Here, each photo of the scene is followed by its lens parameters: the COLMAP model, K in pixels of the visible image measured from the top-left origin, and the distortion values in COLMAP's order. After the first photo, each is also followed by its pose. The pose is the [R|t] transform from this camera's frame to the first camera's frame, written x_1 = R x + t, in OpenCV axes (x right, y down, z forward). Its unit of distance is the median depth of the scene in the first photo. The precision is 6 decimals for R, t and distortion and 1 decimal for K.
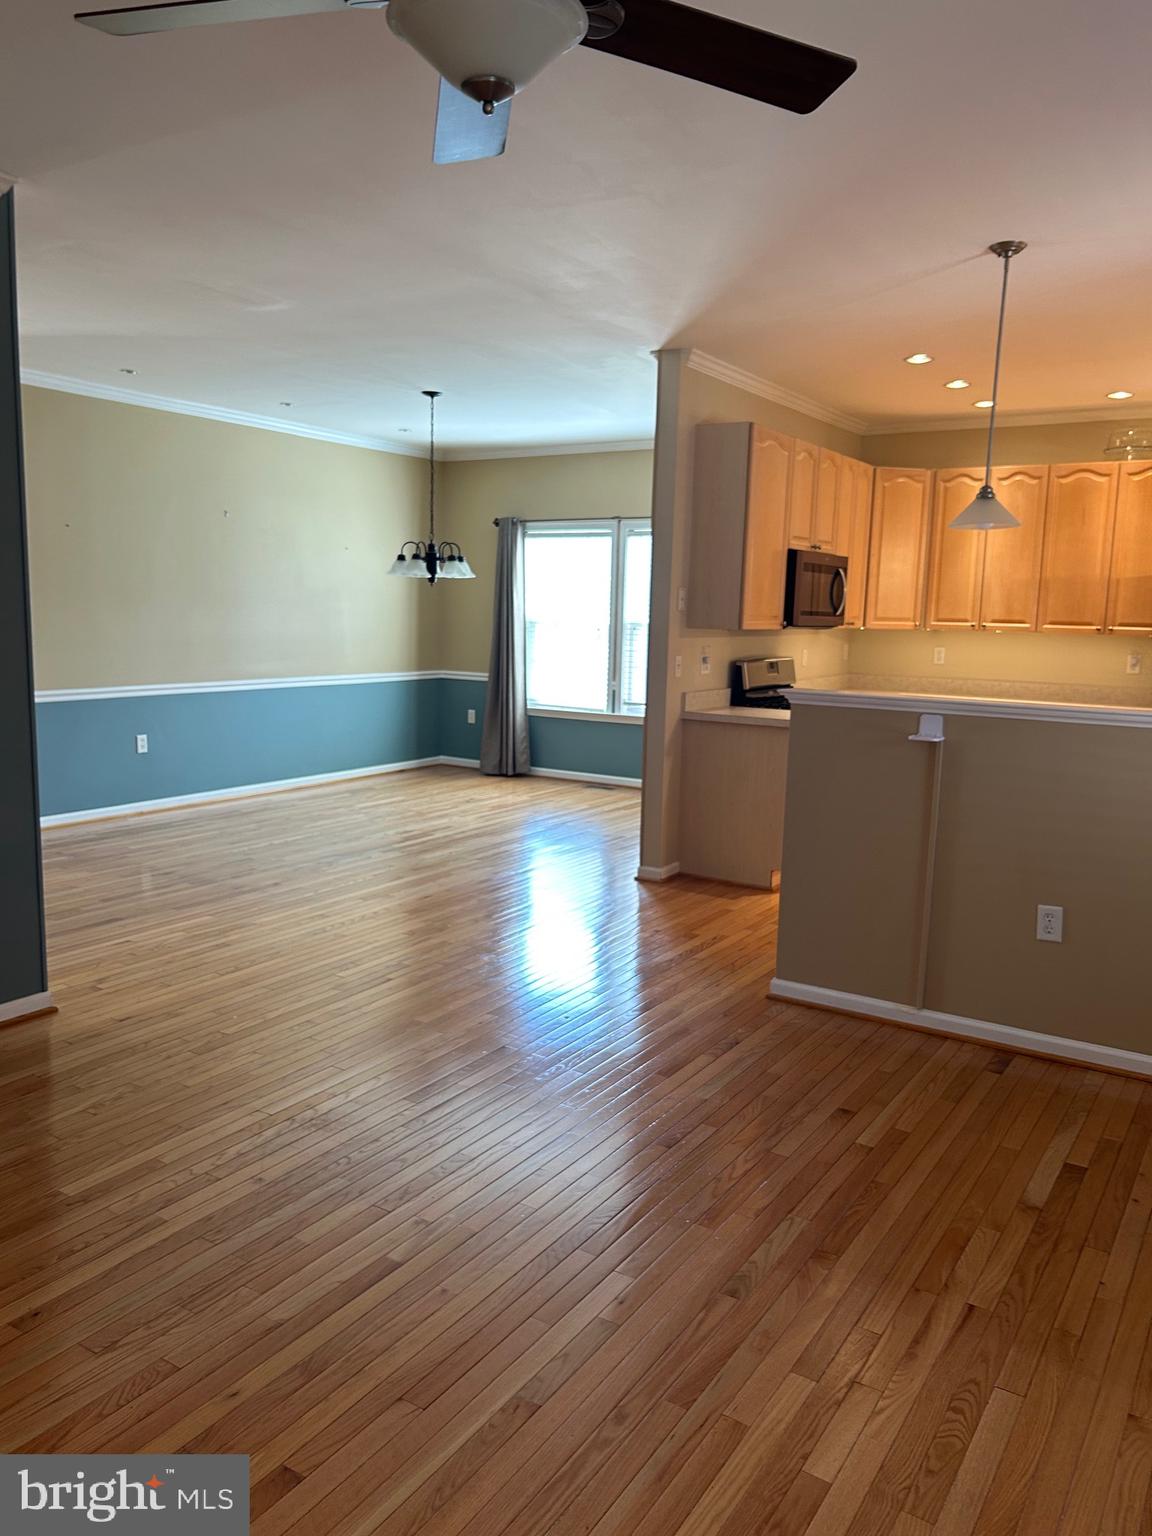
lens RADIAL K [[1158.6, 0, 576.5], [0, 1158.6, 765.6], [0, 0, 1]] dist [0.036467, -0.036605]
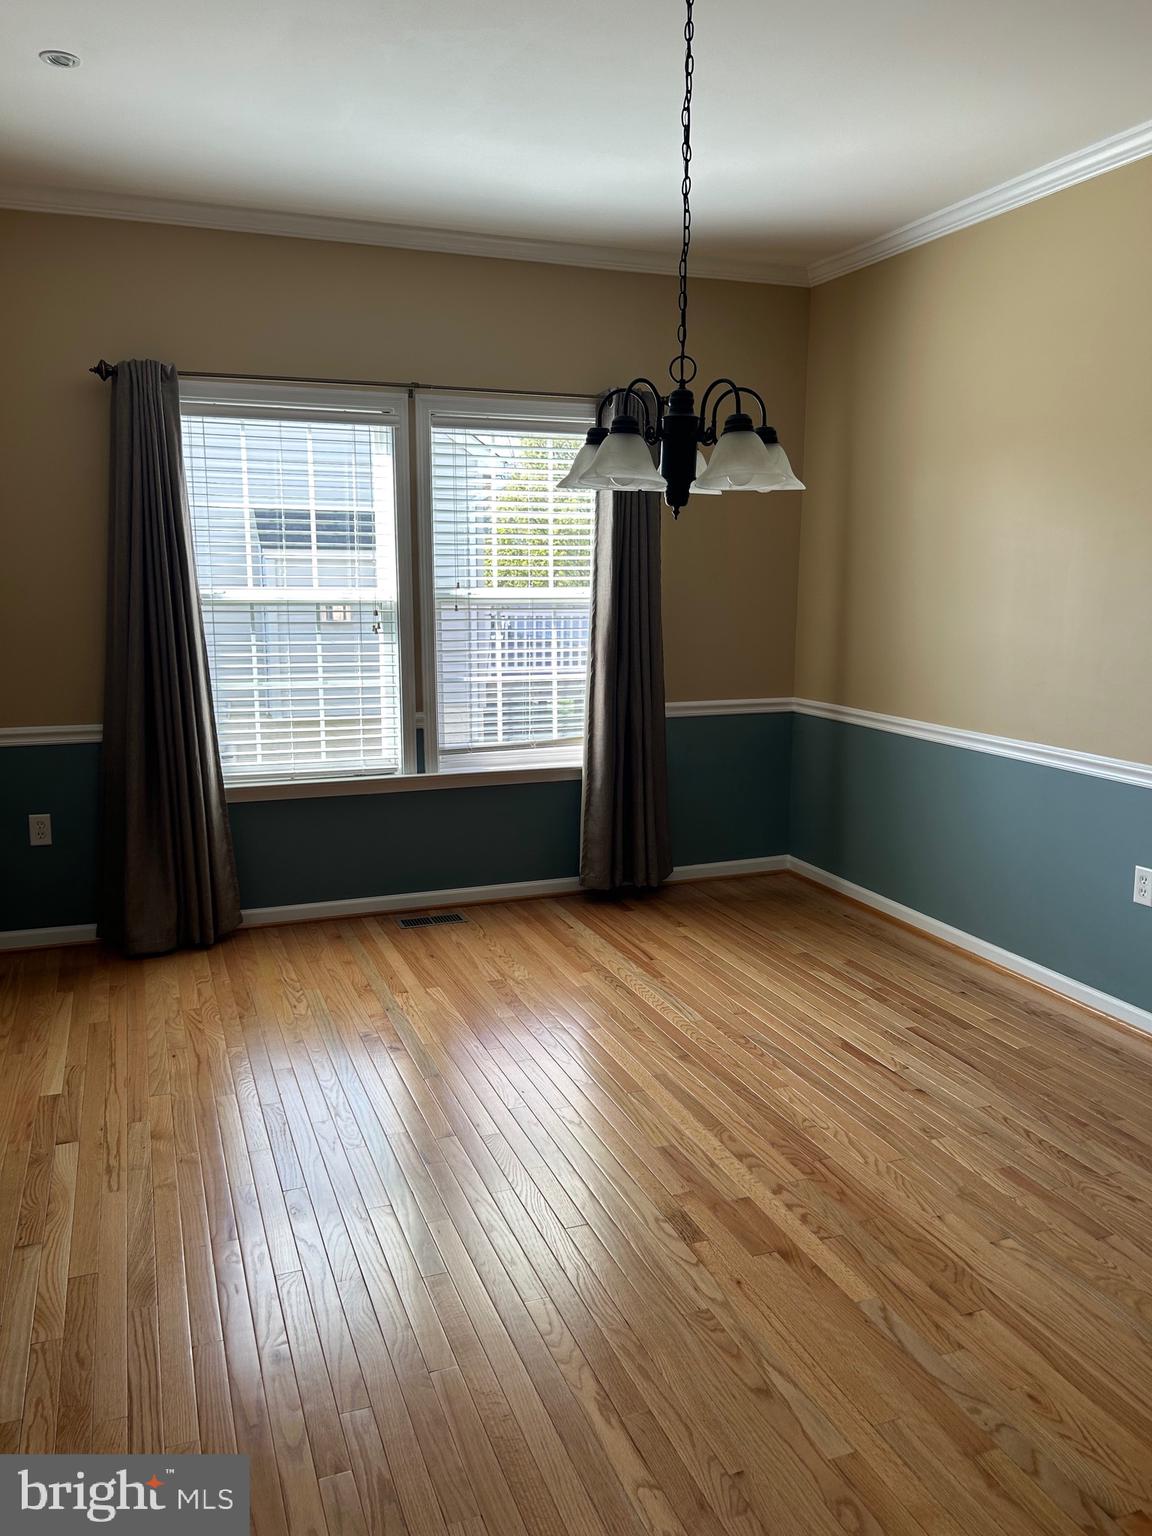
lens RADIAL K [[1158.6, 0, 571.0], [0, 1158.6, 762.5], [0, 0, 1]] dist [0.036467, -0.036605]
pose [[0.607593, -0.149363, 0.780078, -0.330129], [0.118833, 0.988199, 0.096655, -0.092164], [-0.785308, 0.033972, 0.618172, 0.629683]]
